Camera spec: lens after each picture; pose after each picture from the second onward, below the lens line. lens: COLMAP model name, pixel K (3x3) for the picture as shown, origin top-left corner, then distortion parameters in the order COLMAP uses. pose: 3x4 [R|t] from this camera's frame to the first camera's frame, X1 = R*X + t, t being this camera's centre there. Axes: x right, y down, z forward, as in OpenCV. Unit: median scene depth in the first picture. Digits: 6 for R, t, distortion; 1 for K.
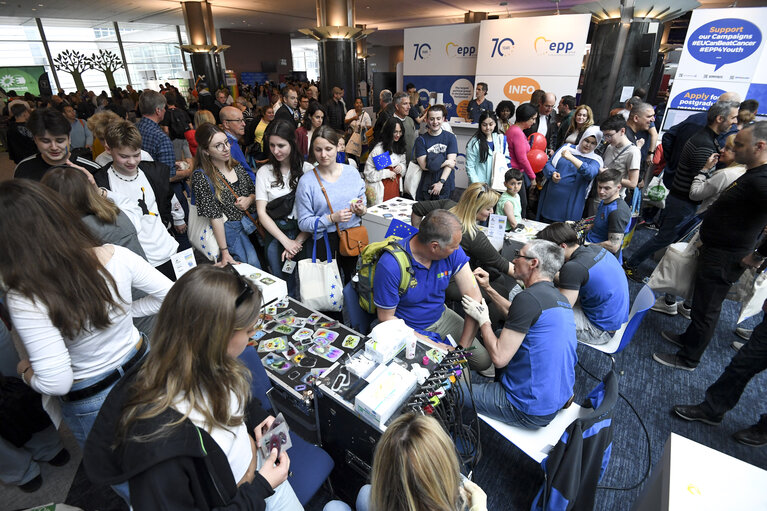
lens RADIAL K [[368.9, 0, 383.5], [0, 368.9, 255.5], [0, 0, 1]] dist [0.001949, -0.018402]
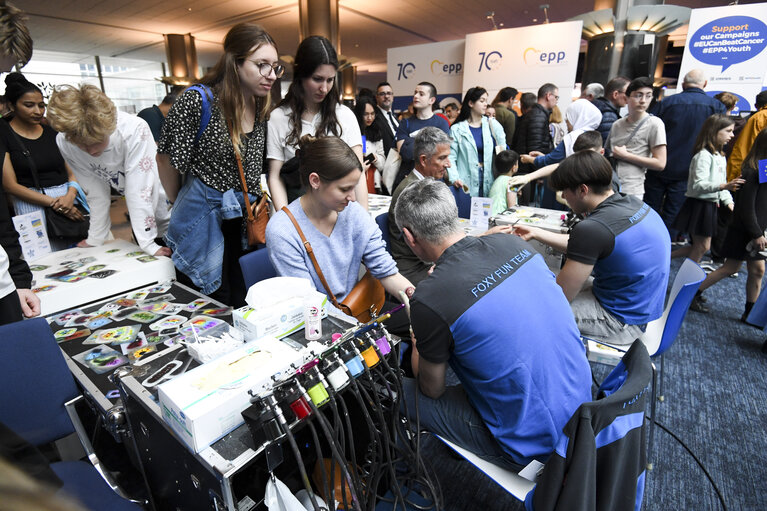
lens RADIAL K [[392.0, 0, 383.5], [0, 392.0, 255.5], [0, 0, 1]] dist [-0.002892, -0.019234]
pose [[0.999856, 0.005256, 0.016158, 0.109789], [-0.003078, 0.991243, -0.132016, 0.145638], [-0.016711, 0.131948, 0.991116, 0.241604]]
